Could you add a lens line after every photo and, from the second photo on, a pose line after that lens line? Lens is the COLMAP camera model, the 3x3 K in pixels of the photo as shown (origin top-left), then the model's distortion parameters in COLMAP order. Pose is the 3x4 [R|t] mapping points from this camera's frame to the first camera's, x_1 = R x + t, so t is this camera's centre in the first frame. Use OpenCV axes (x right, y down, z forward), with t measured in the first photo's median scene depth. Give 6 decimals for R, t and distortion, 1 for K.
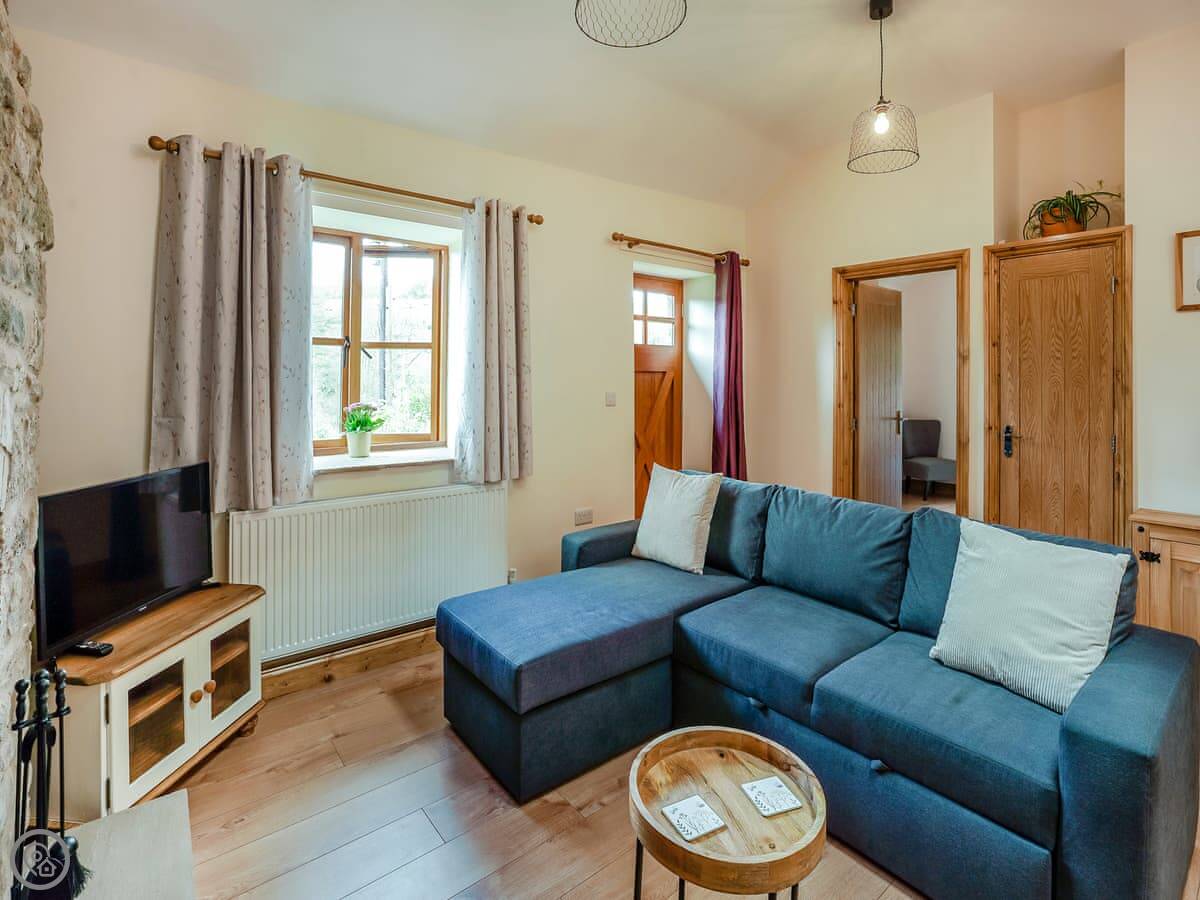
lens RADIAL K [[589.7, 0, 611.1], [0, 589.7, 378.7], [0, 0, 1]] dist [-0.008649, 0.004608]
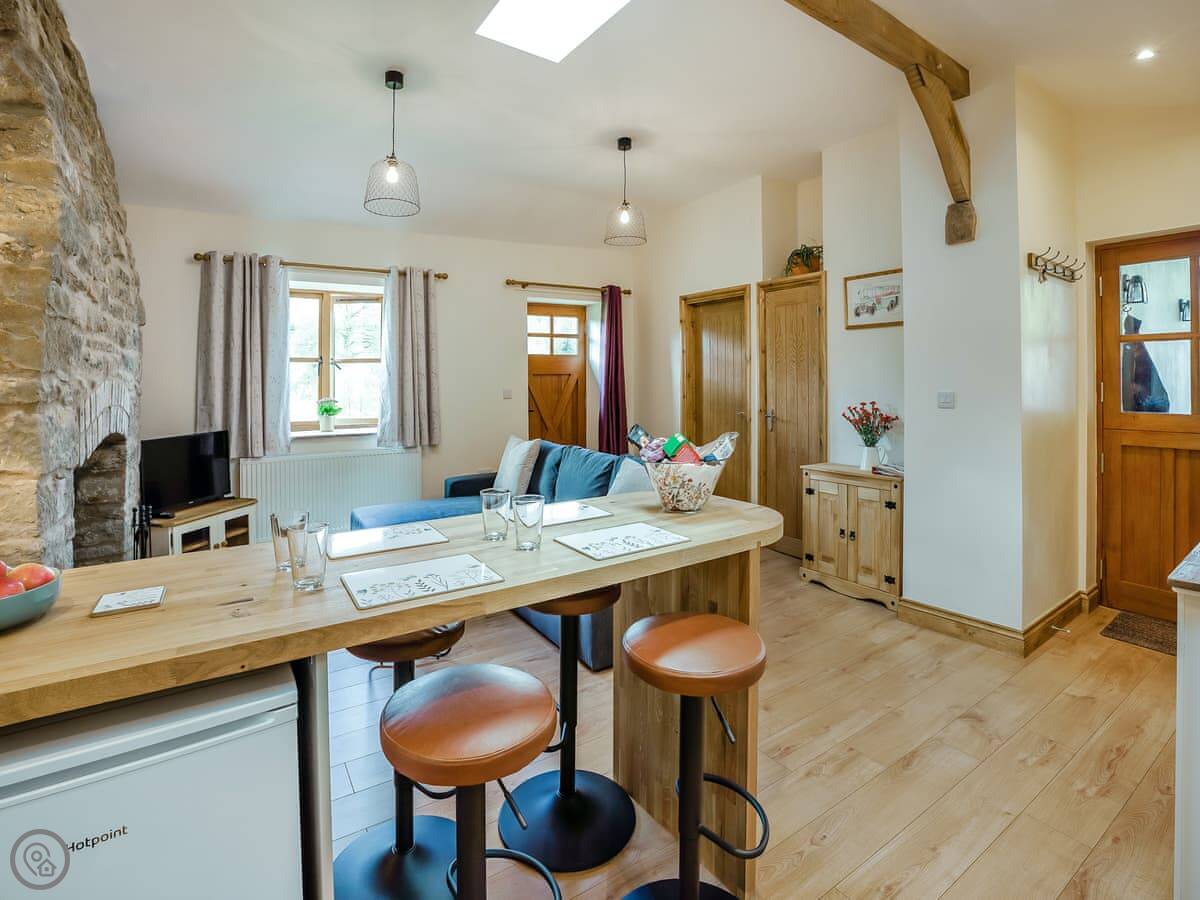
lens RADIAL K [[589.7, 0, 621.1], [0, 589.7, 378.9], [0, 0, 1]] dist [-0.008649, 0.004608]
pose [[0.995567, -0.014796, -0.092884, 0.602316], [0.014832, 0.999890, -0.000307, 0.001700], [0.092878, -0.001072, 0.995677, -0.601674]]
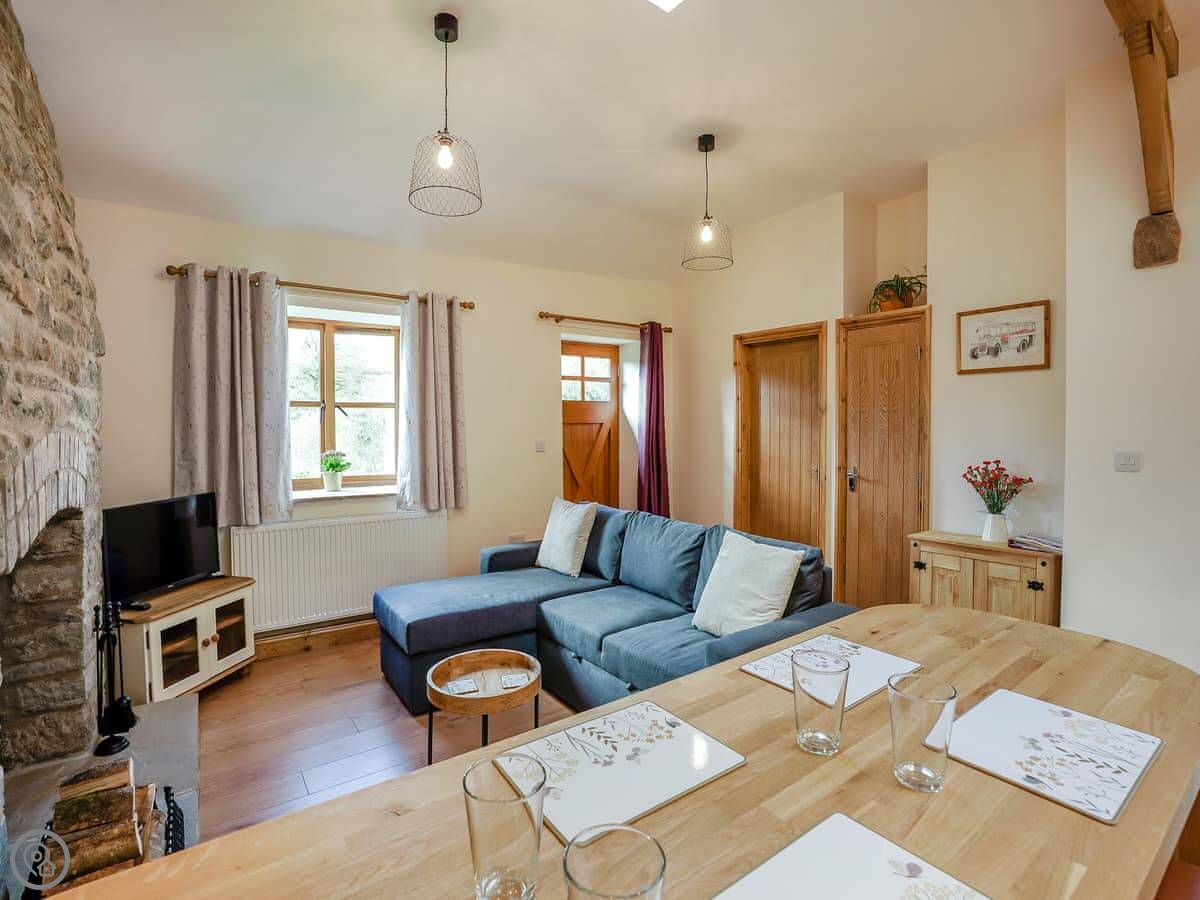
lens RADIAL K [[584.8, 0, 612.3], [0, 584.8, 446.2], [0, 0, 1]] dist [-0.004640, 0.002926]
pose [[0.998533, -0.004942, -0.053927, 0.319926], [0.006912, 0.999313, 0.036410, -0.013780], [0.053710, -0.036729, 0.997881, -0.324505]]
